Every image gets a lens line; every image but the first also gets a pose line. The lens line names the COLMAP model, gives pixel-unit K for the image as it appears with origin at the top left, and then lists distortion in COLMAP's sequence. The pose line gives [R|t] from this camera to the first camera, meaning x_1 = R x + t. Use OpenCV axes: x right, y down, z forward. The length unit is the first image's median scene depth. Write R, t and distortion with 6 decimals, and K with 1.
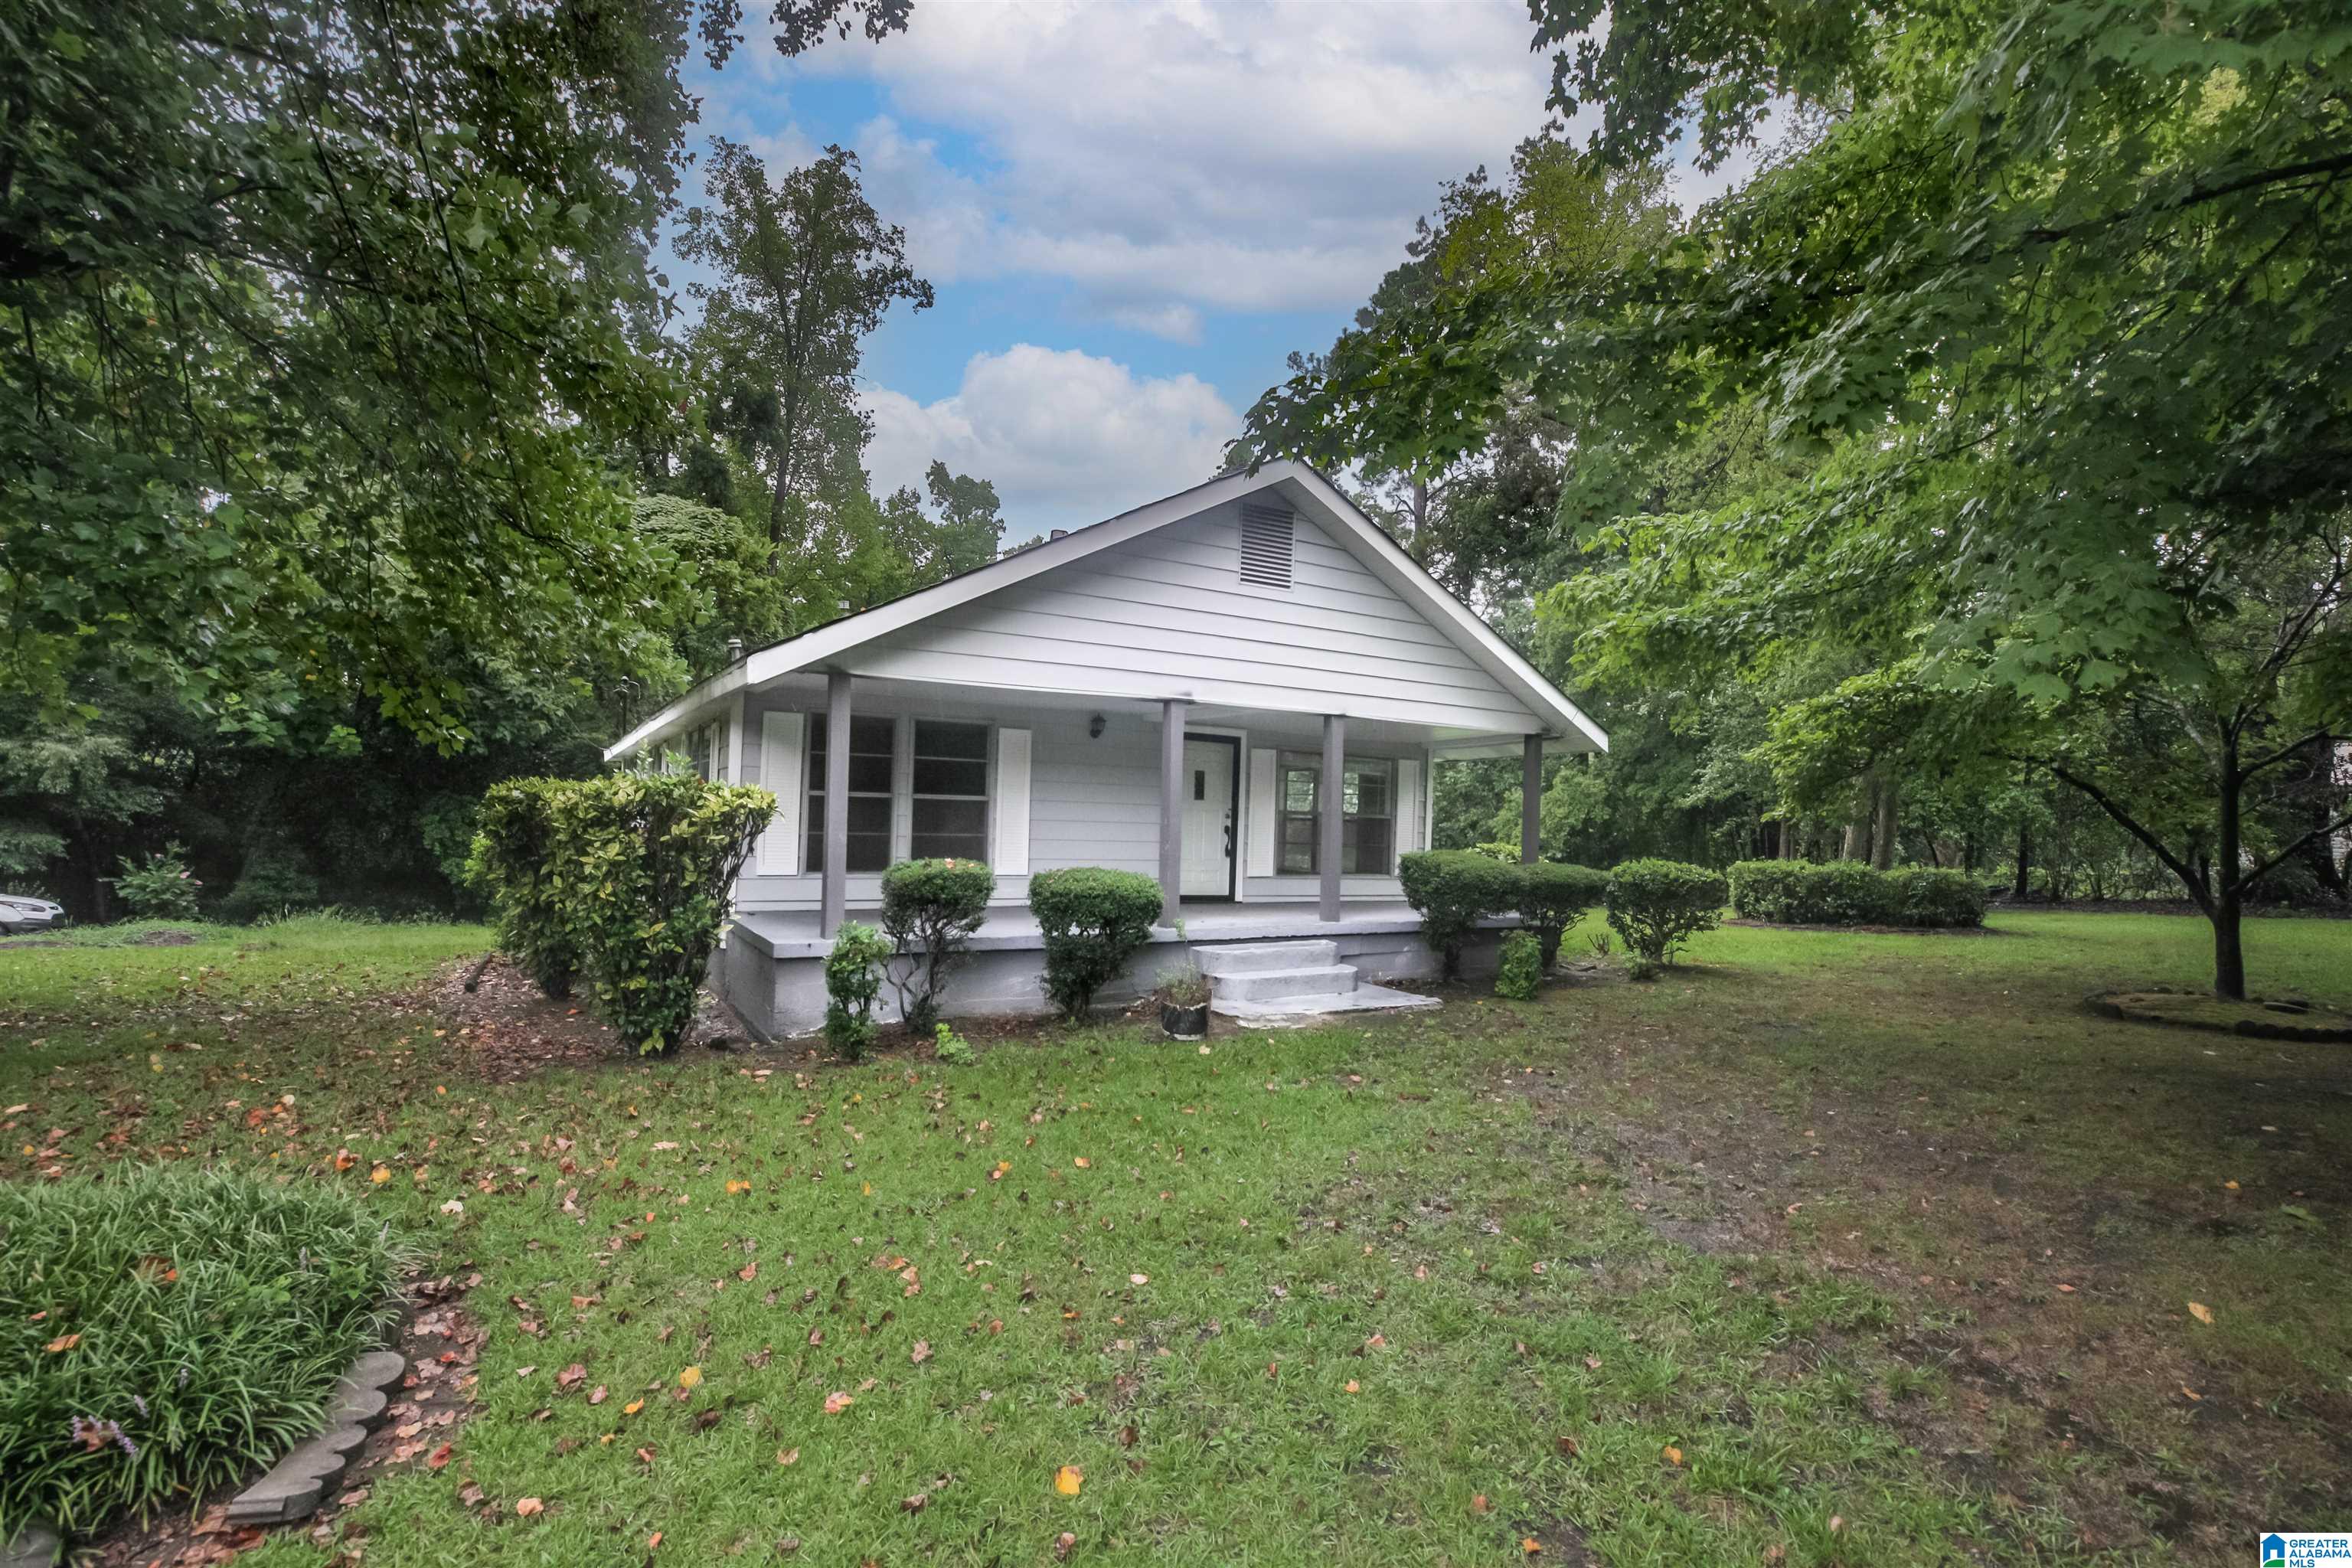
lens RADIAL K [[1105.5, 0, 1182.9], [0, 1105.5, 791.1], [0, 0, 1]] dist [-0.015329, -0.000121]
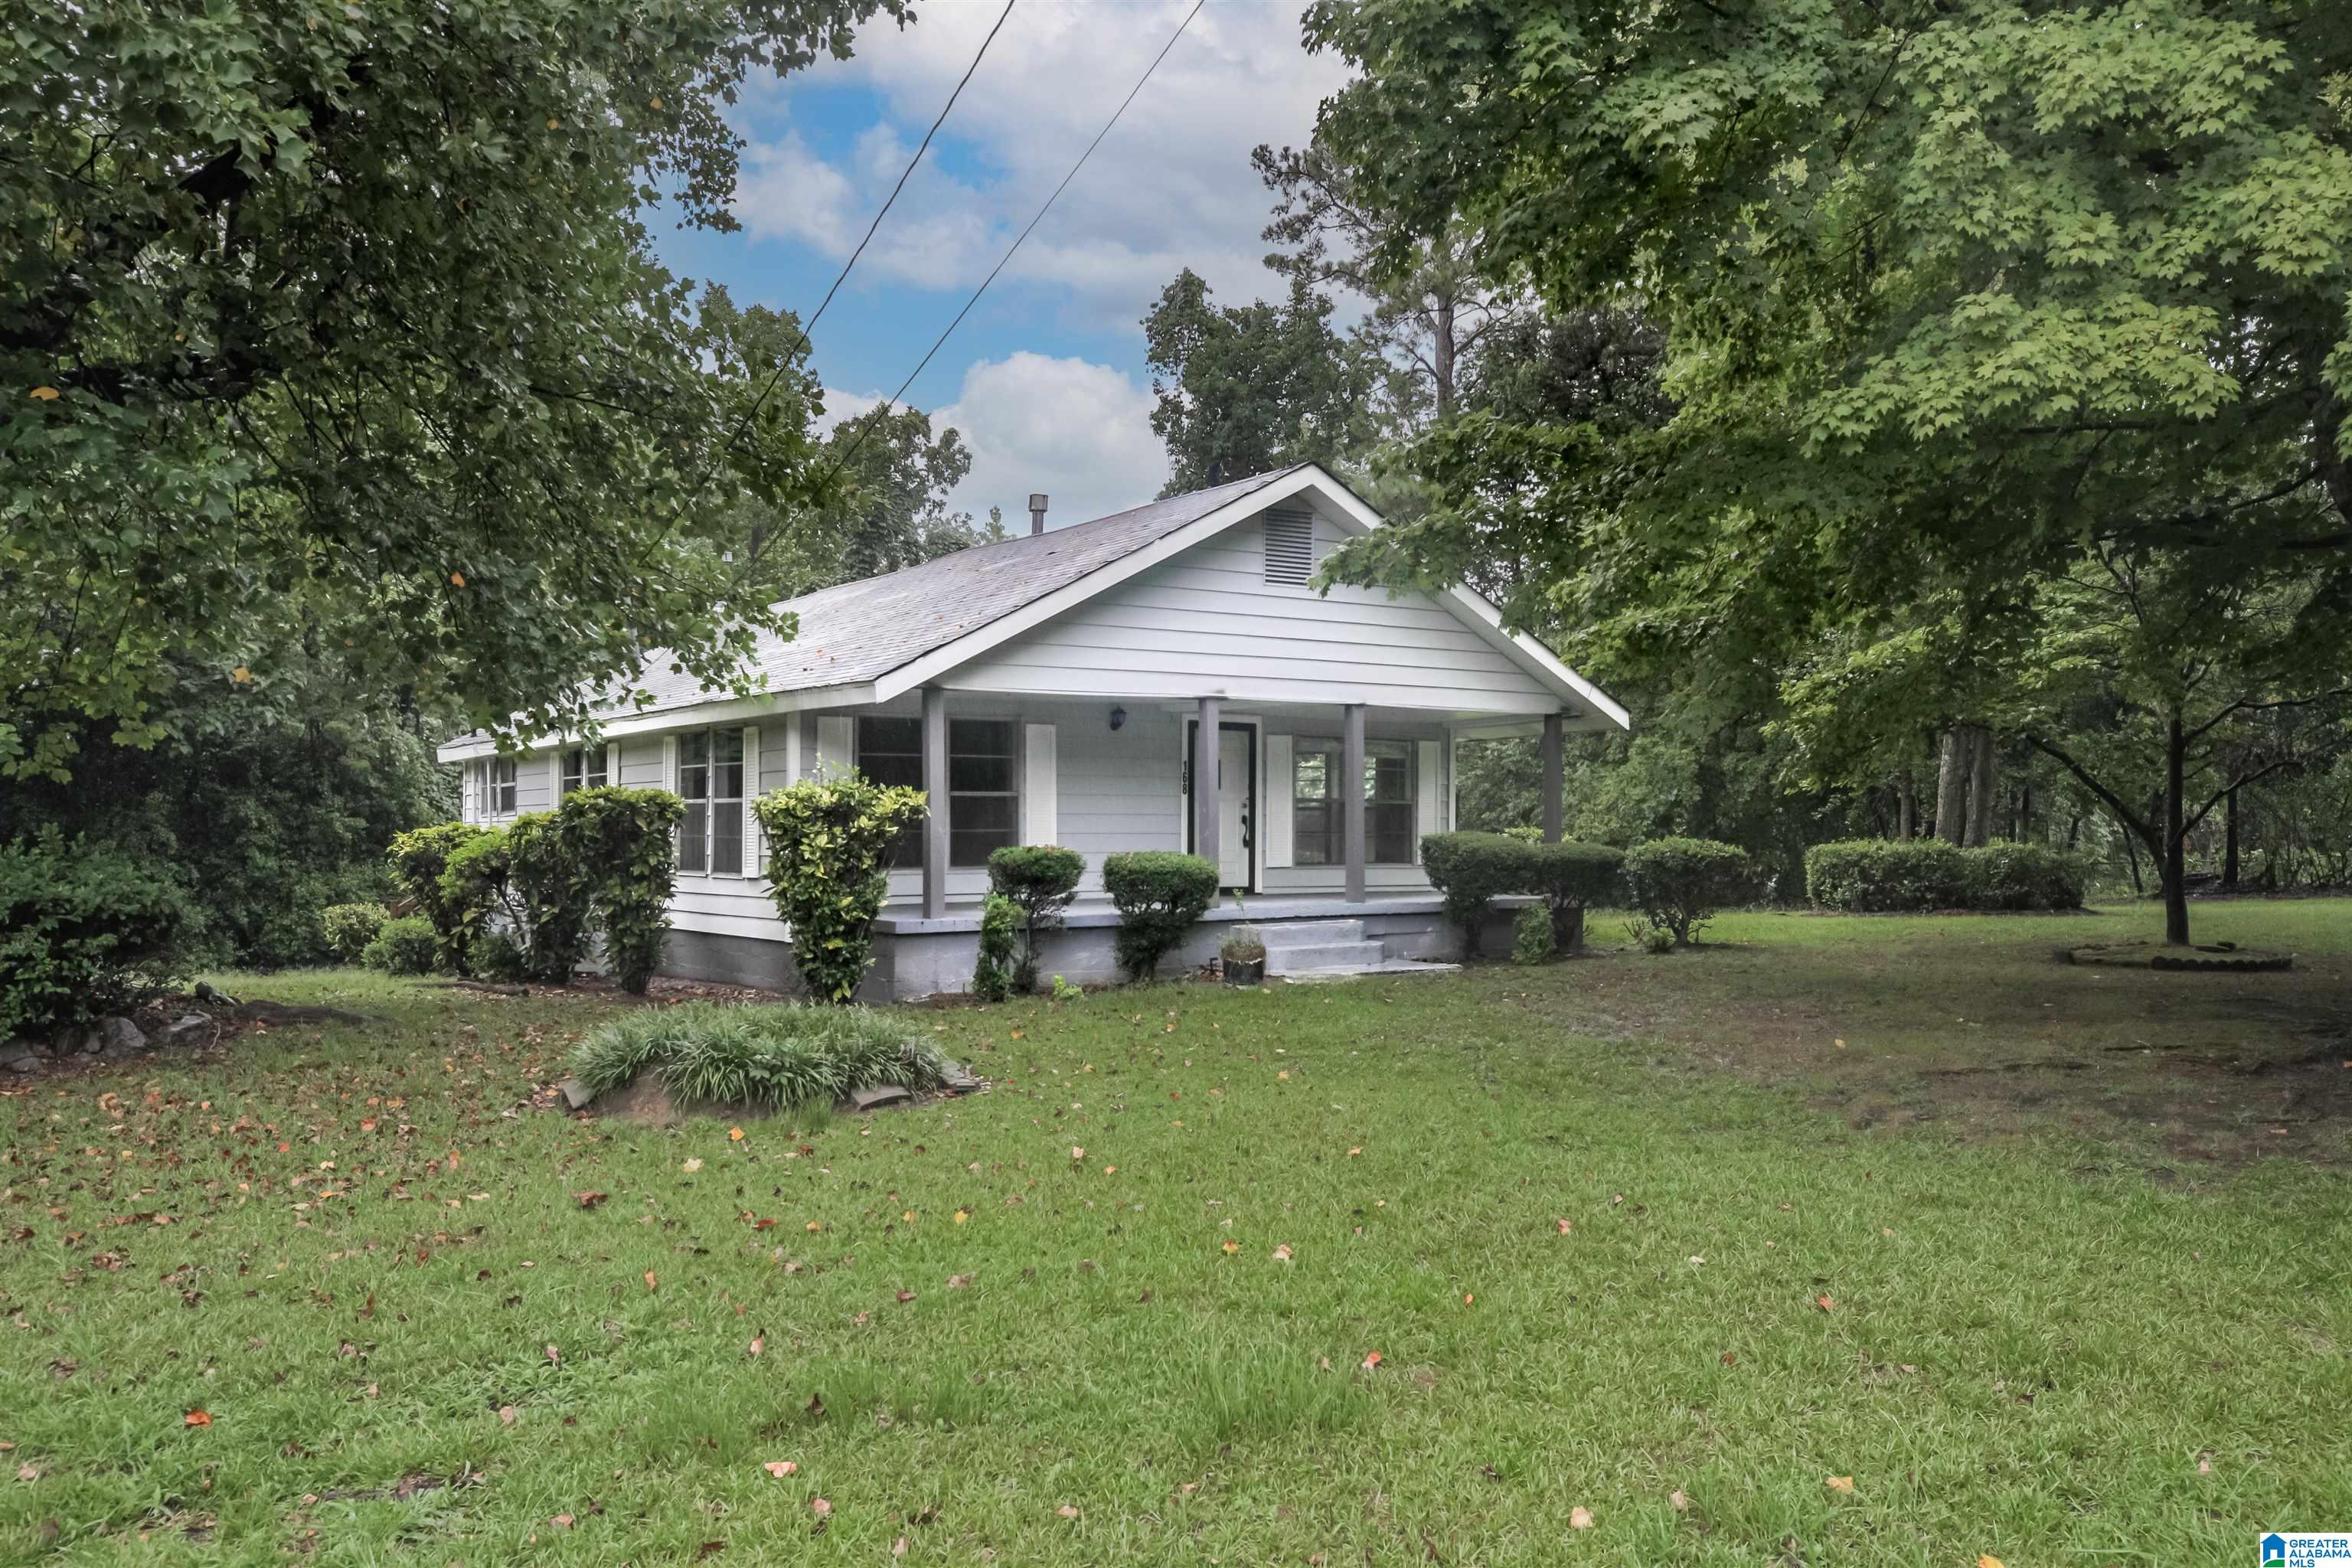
lens RADIAL K [[1863.0, 0, 1171.9], [0, 1863.0, 788.7], [0, 0, 1]] dist [-0.006195, -0.000182]
pose [[0.998047, -0.028044, 0.055820, -0.119609], [0.027646, 0.999587, 0.007893, -0.007139], [-0.056018, -0.006334, 0.998410, -0.654736]]
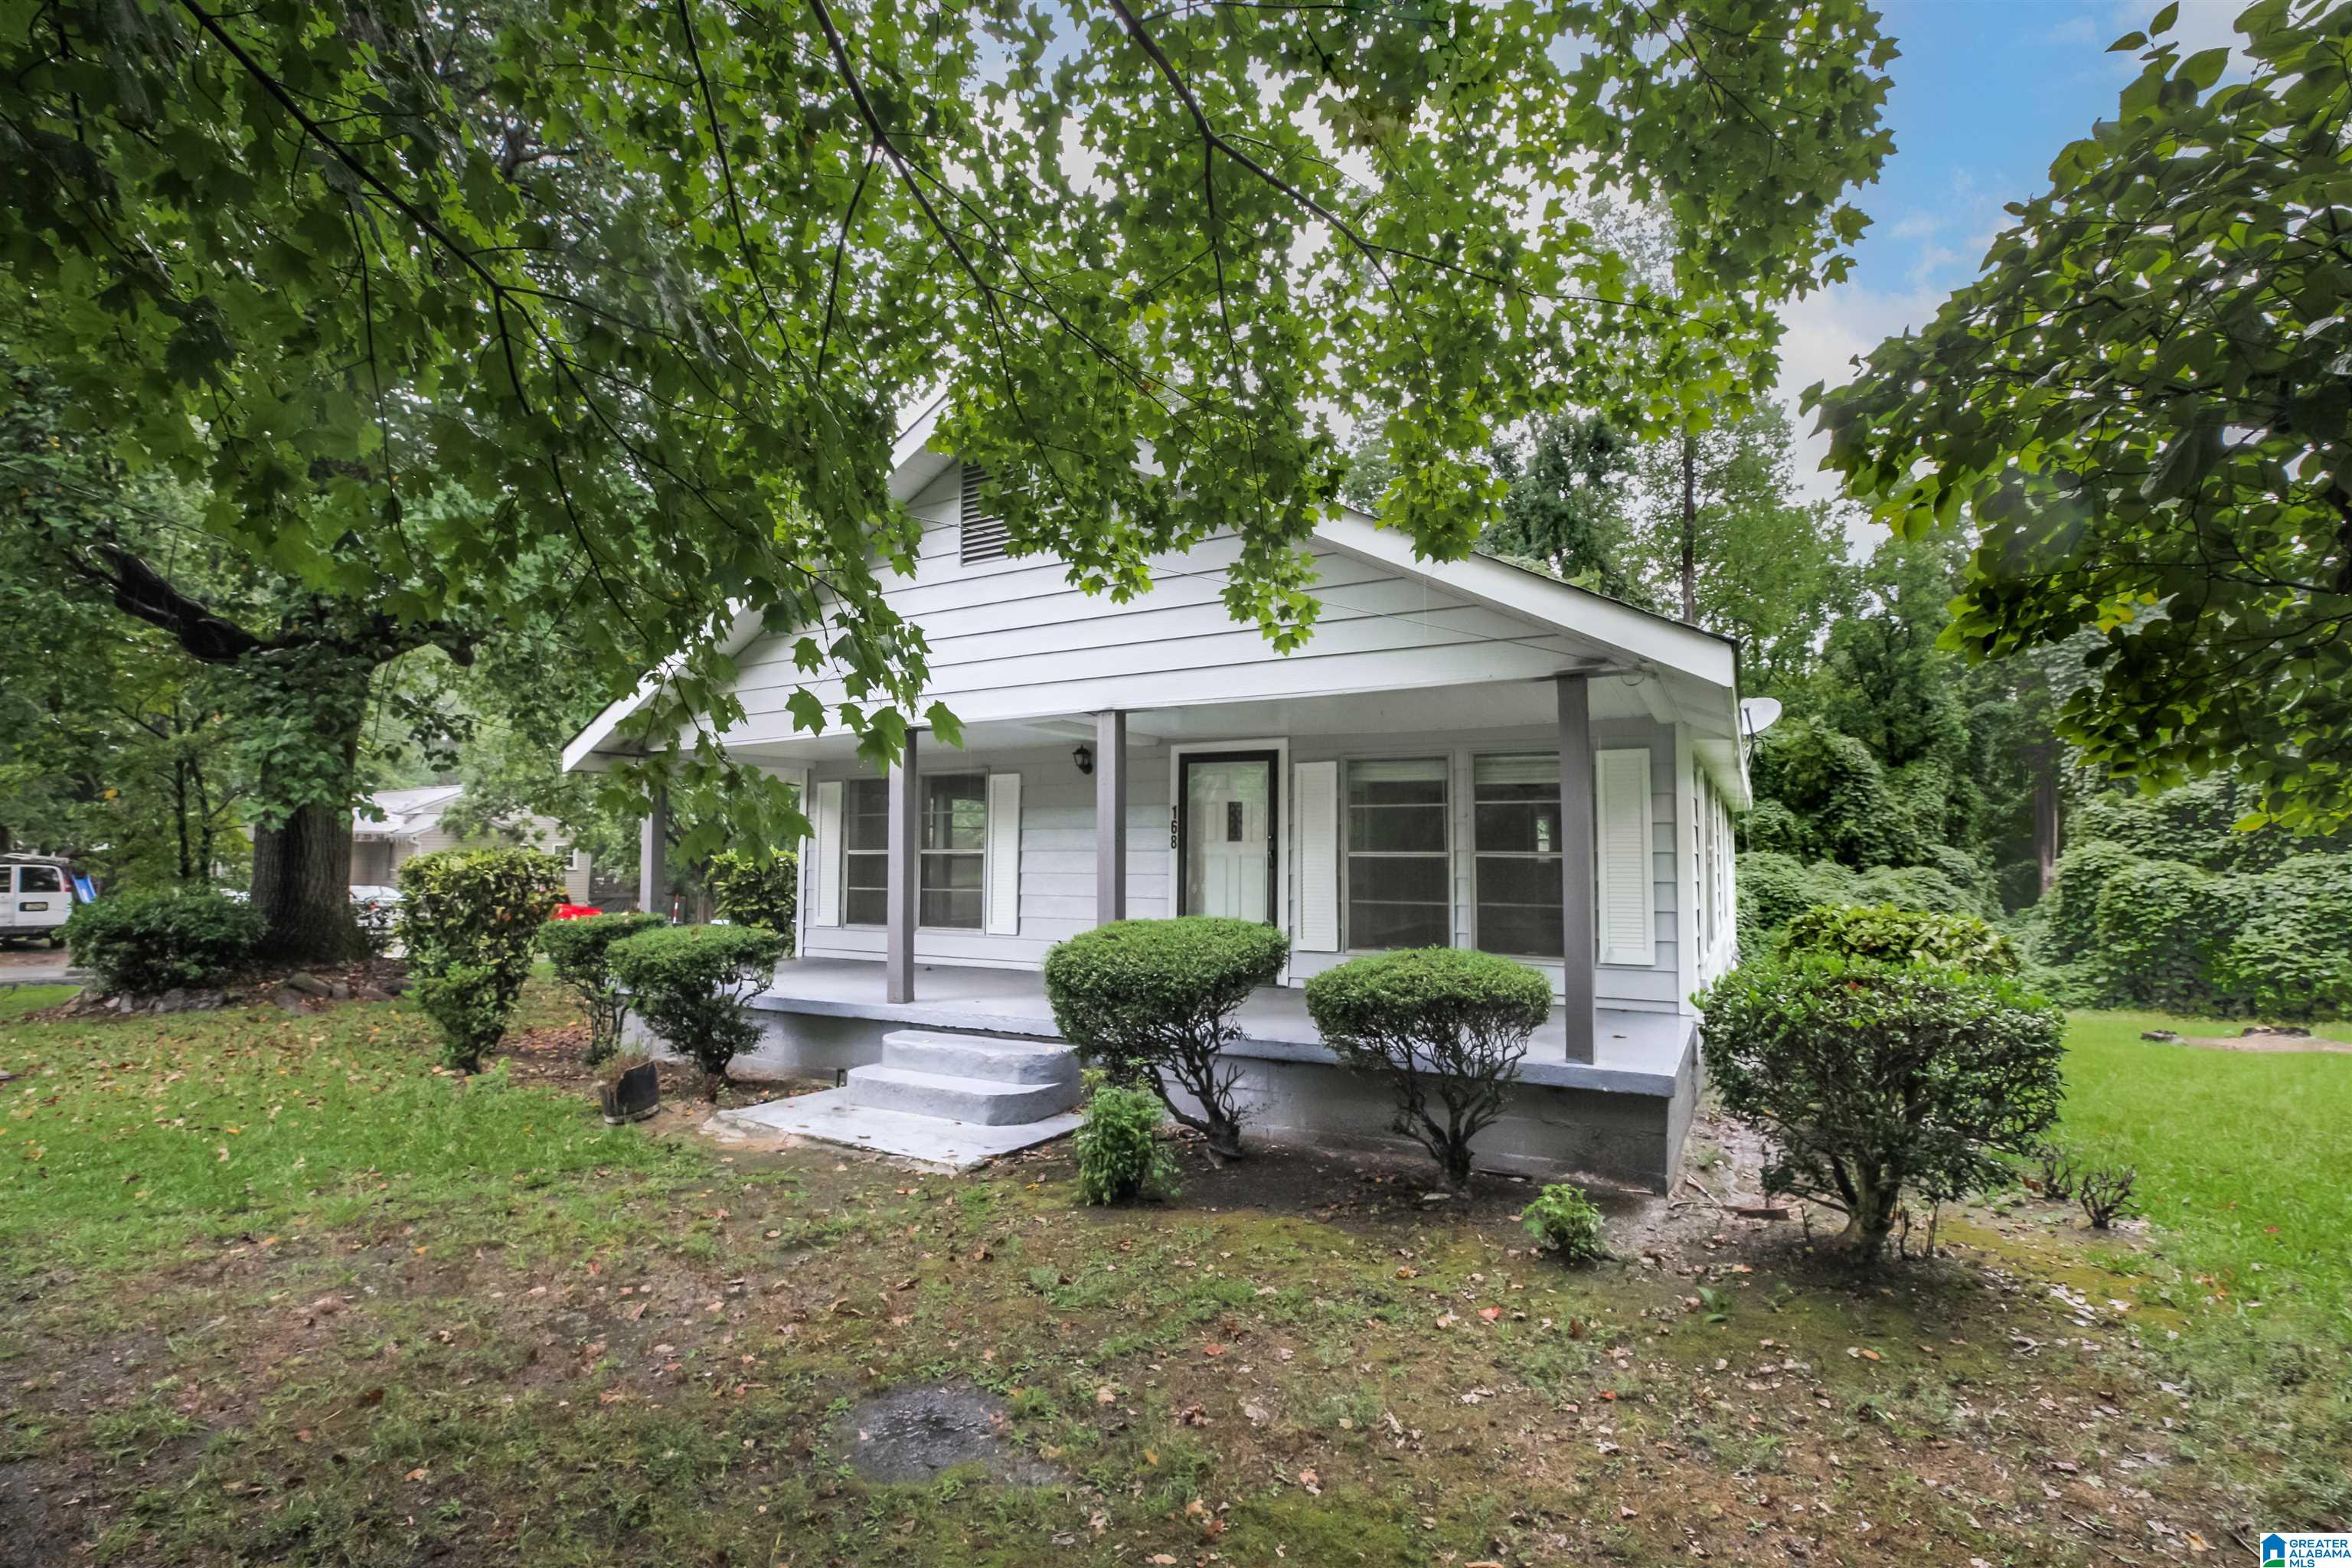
lens RADIAL K [[1065.1, 0, 1172.6], [0, 1065.1, 784.3], [0, 0, 1]] dist [-0.027079, -0.000155]
pose [[0.478740, -0.092299, -0.873091, 0.633554], [0.032788, 0.995644, -0.087276, 0.031223], [0.877344, 0.013156, 0.479682, 0.647771]]
